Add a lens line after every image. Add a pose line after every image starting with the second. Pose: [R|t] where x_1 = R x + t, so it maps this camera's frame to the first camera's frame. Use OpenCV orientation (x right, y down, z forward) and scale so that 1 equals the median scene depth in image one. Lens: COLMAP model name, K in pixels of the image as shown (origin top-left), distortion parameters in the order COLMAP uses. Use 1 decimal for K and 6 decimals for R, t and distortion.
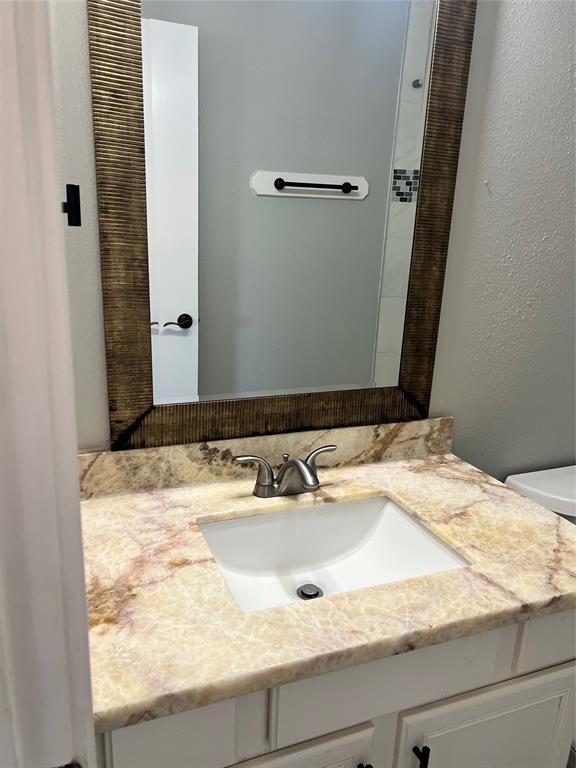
lens RADIAL K [[578.4, 0, 290.0], [0, 578.4, 389.2], [0, 0, 1]] dist [0.047602, -0.050533]
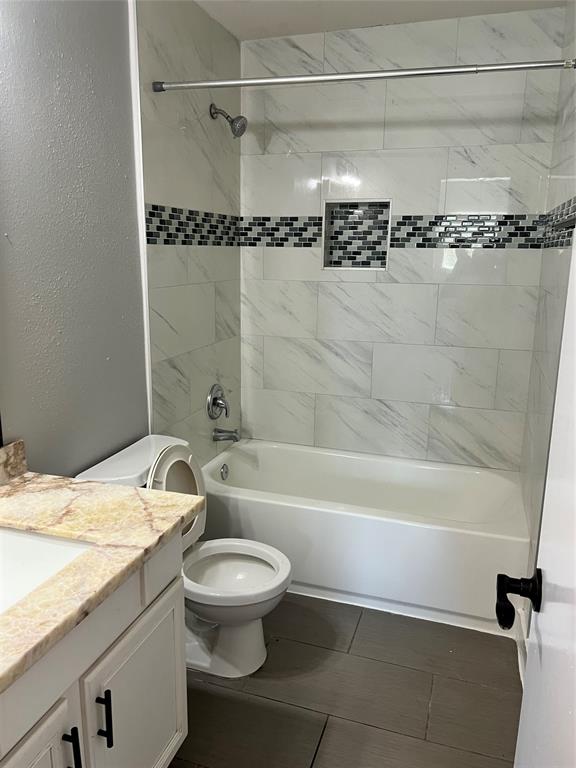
lens RADIAL K [[588.4, 0, 277.2], [0, 588.4, 381.3], [0, 0, 1]] dist [0.032051, -0.010016]
pose [[0.648423, -0.195482, 0.735754, -0.286853], [0.225015, 0.972502, 0.060077, -0.025338], [-0.727266, 0.126600, 0.674579, -0.181316]]
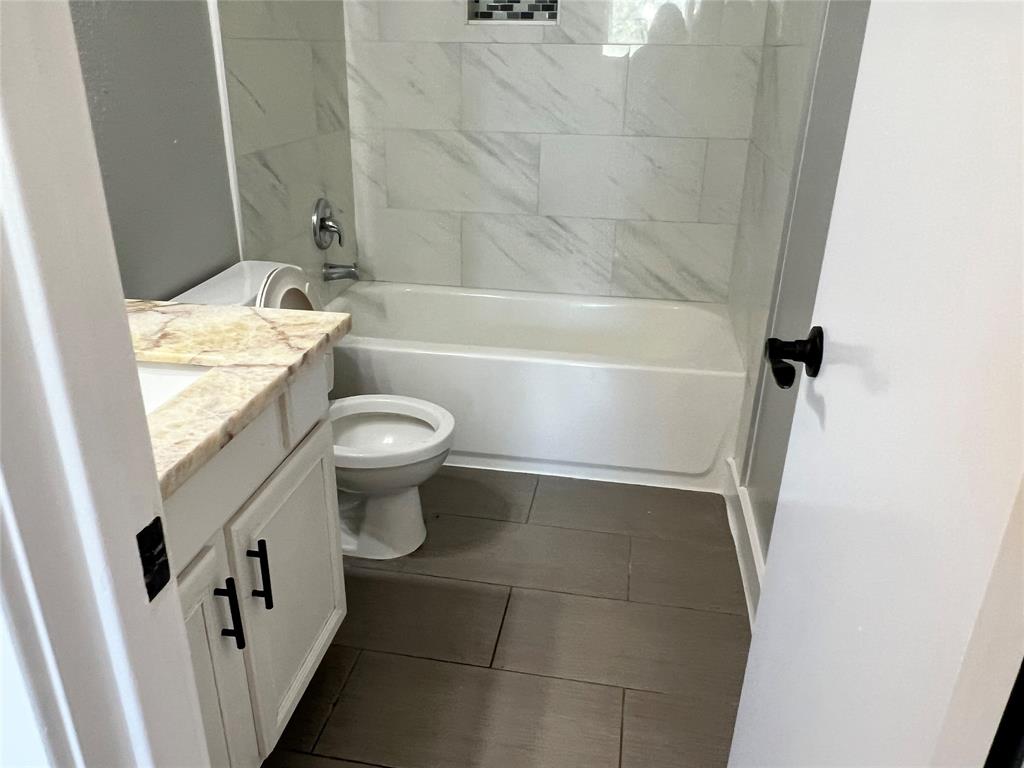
lens RADIAL K [[794.6, 0, 477.5], [0, 794.6, 420.7], [0, 0, 1]] dist [0.000280, -0.001050]
pose [[0.537436, -0.382509, 0.751565, -0.414839], [0.243982, 0.923627, 0.295611, 0.103392], [-0.807240, 0.024496, 0.589715, -0.068816]]
